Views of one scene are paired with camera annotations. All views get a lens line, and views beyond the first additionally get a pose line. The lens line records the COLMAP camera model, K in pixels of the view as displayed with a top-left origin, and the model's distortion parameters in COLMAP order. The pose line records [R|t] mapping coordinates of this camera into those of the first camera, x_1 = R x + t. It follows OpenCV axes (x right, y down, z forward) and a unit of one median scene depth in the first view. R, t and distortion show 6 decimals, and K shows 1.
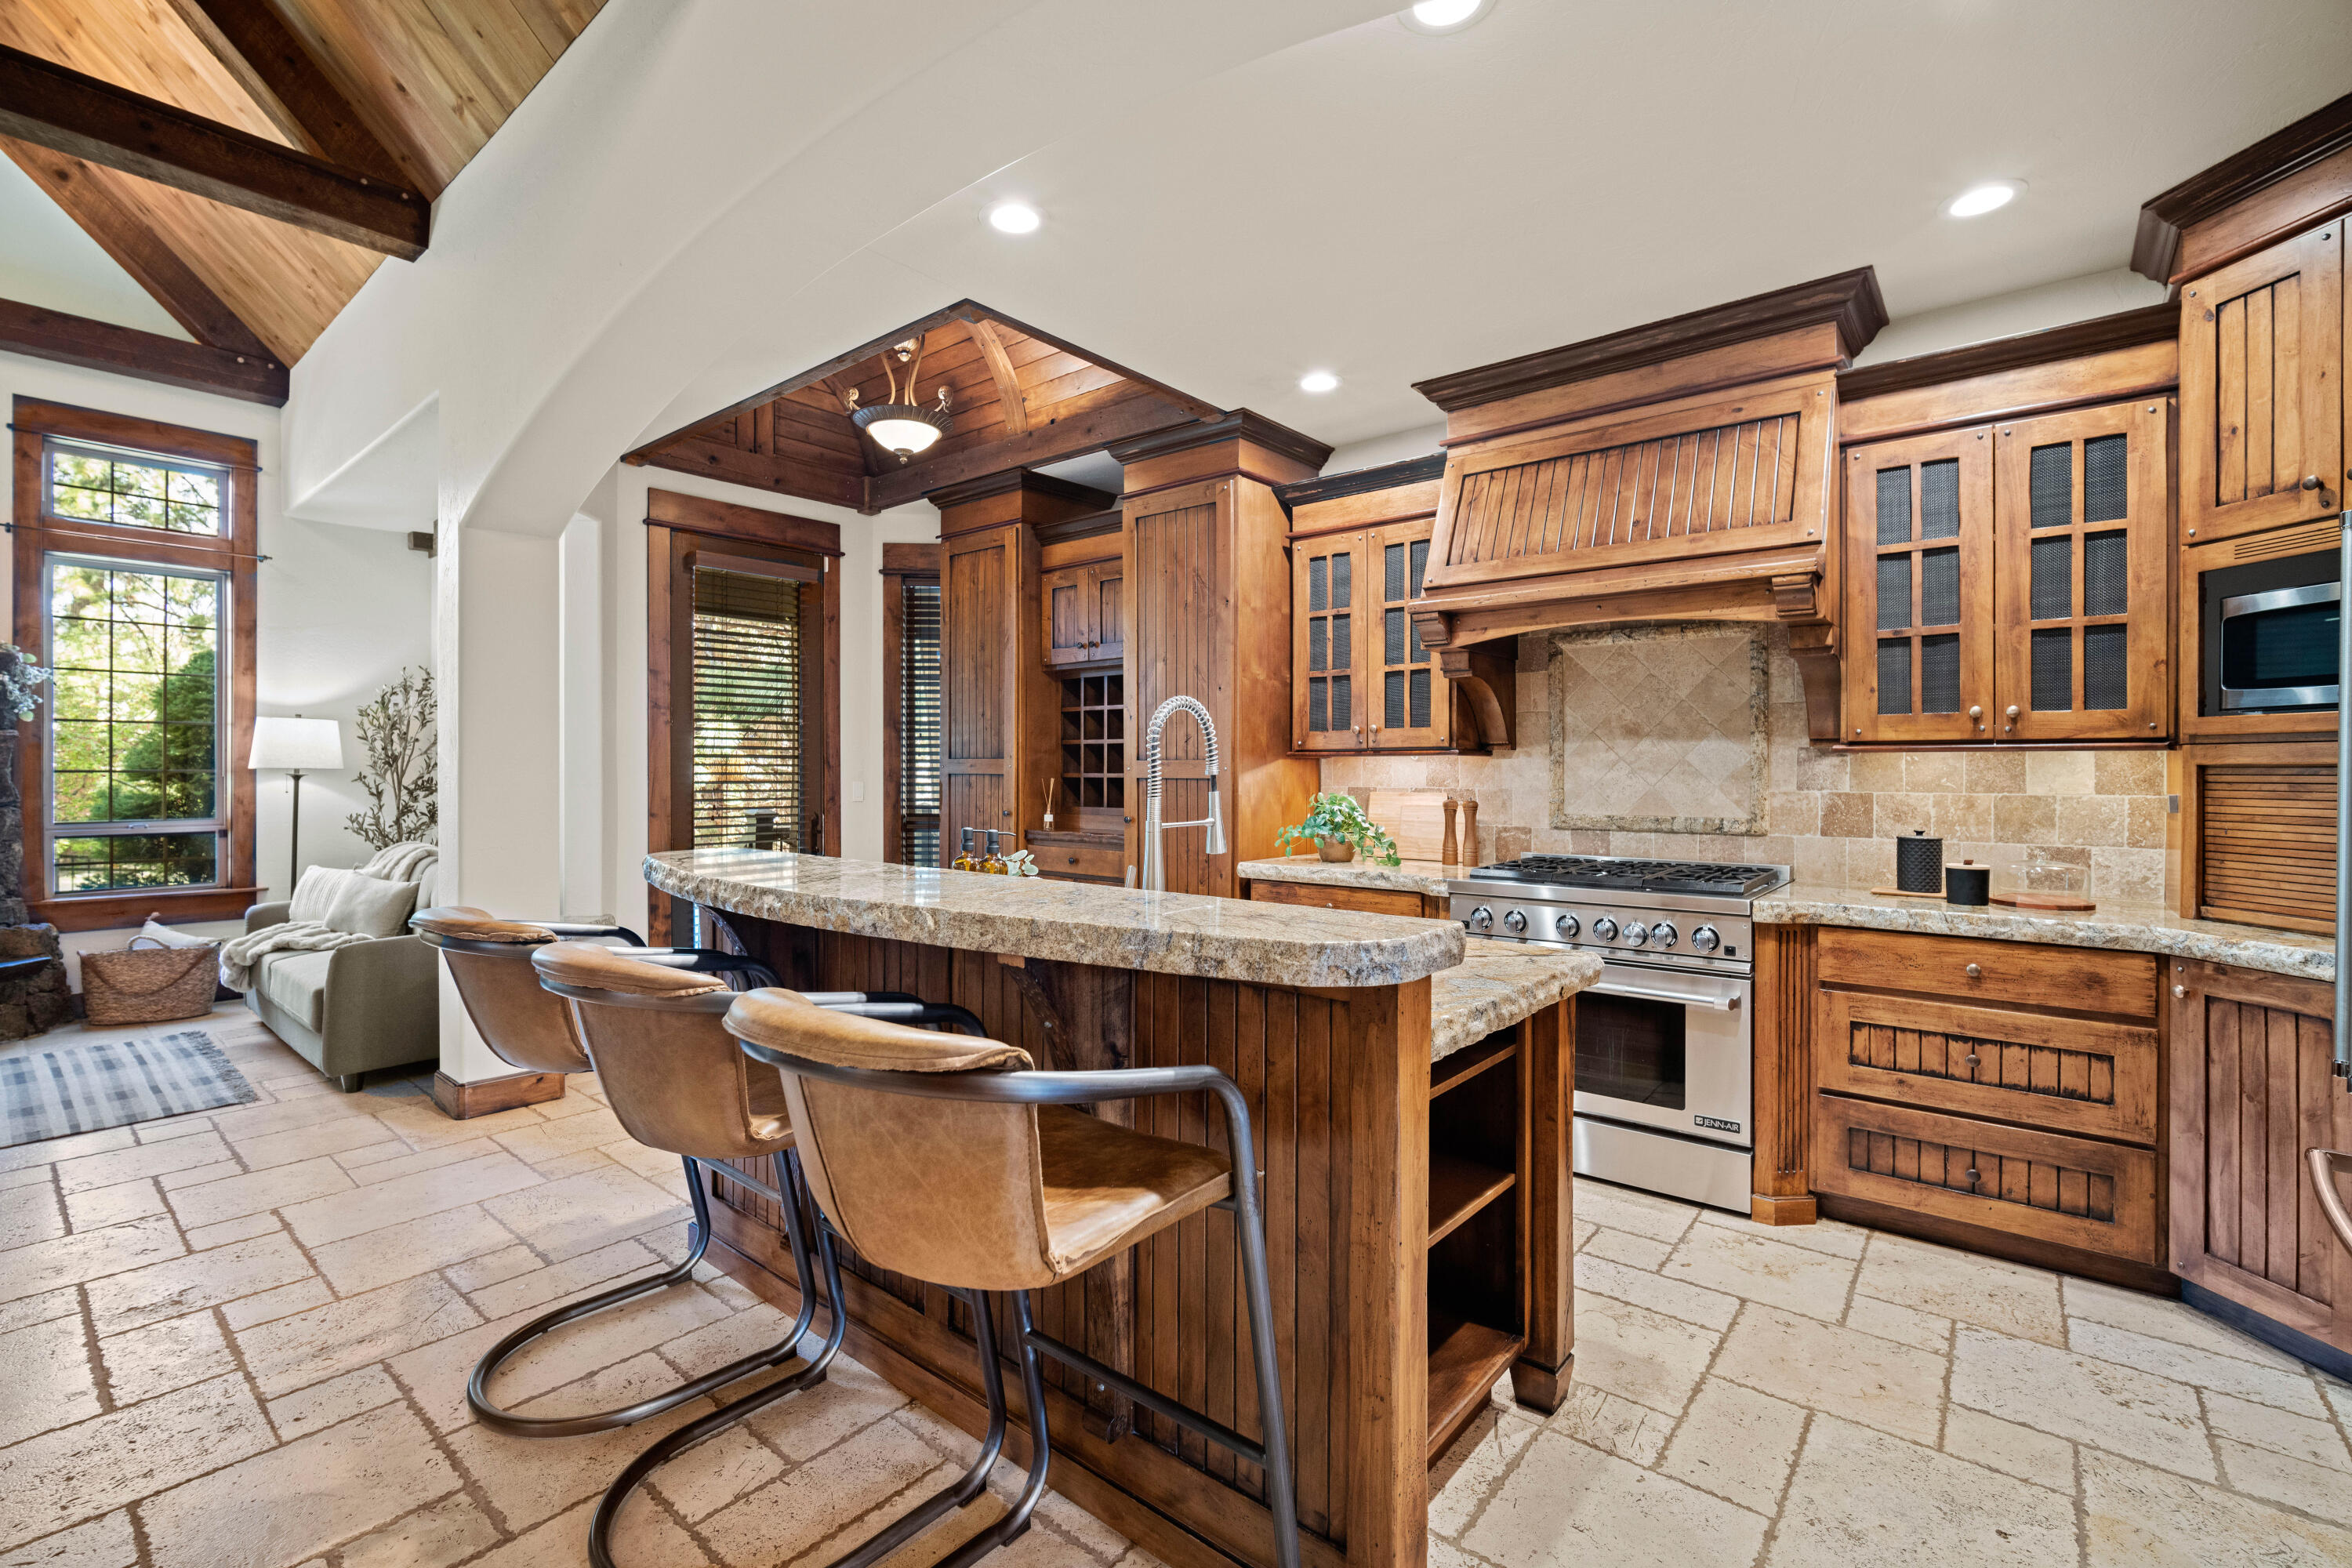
lens RADIAL K [[1025.8, 0, 1170.2], [0, 1025.8, 771.6], [0, 0, 1]] dist [-0.014811, 0.004644]
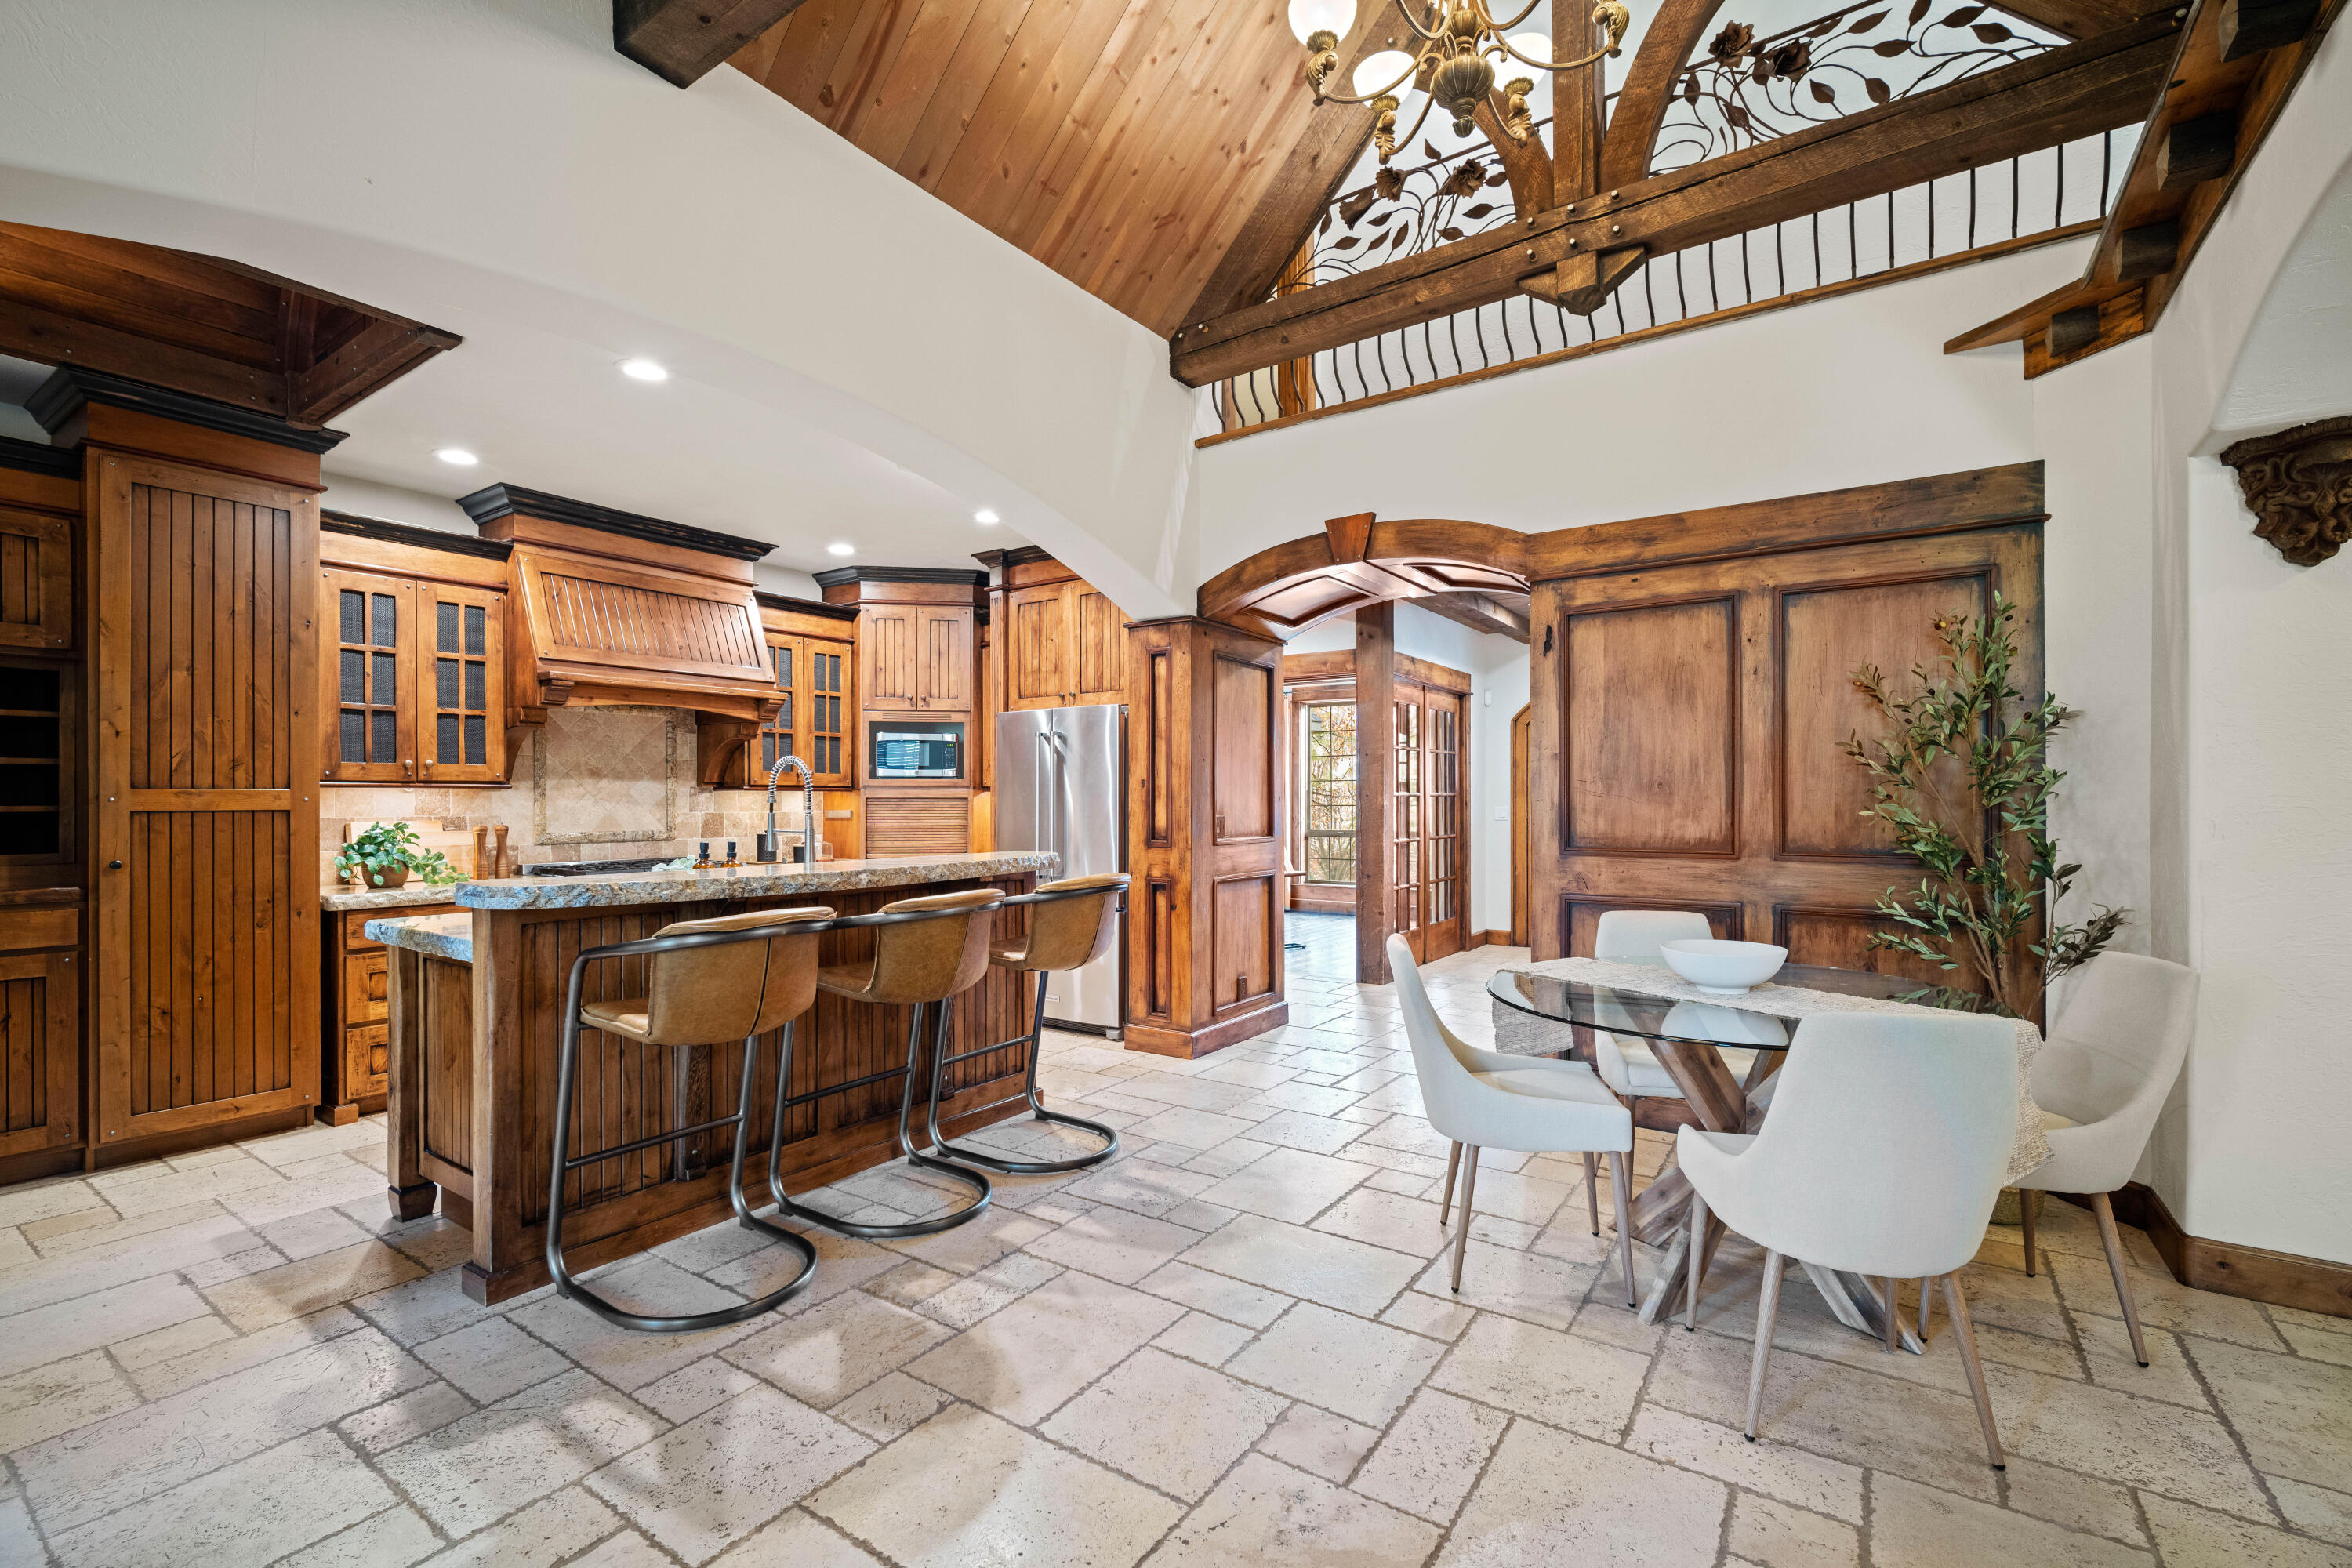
lens RADIAL K [[1029.0, 0, 1173.1], [0, 1029.0, 797.1], [0, 0, 1]] dist [-0.002299, -0.000406]
pose [[-0.096221, 0.002828, 0.995356, -1.016414], [0.004271, 0.999988, -0.002429, 0.000964], [-0.995351, 0.004017, -0.096232, 0.314103]]
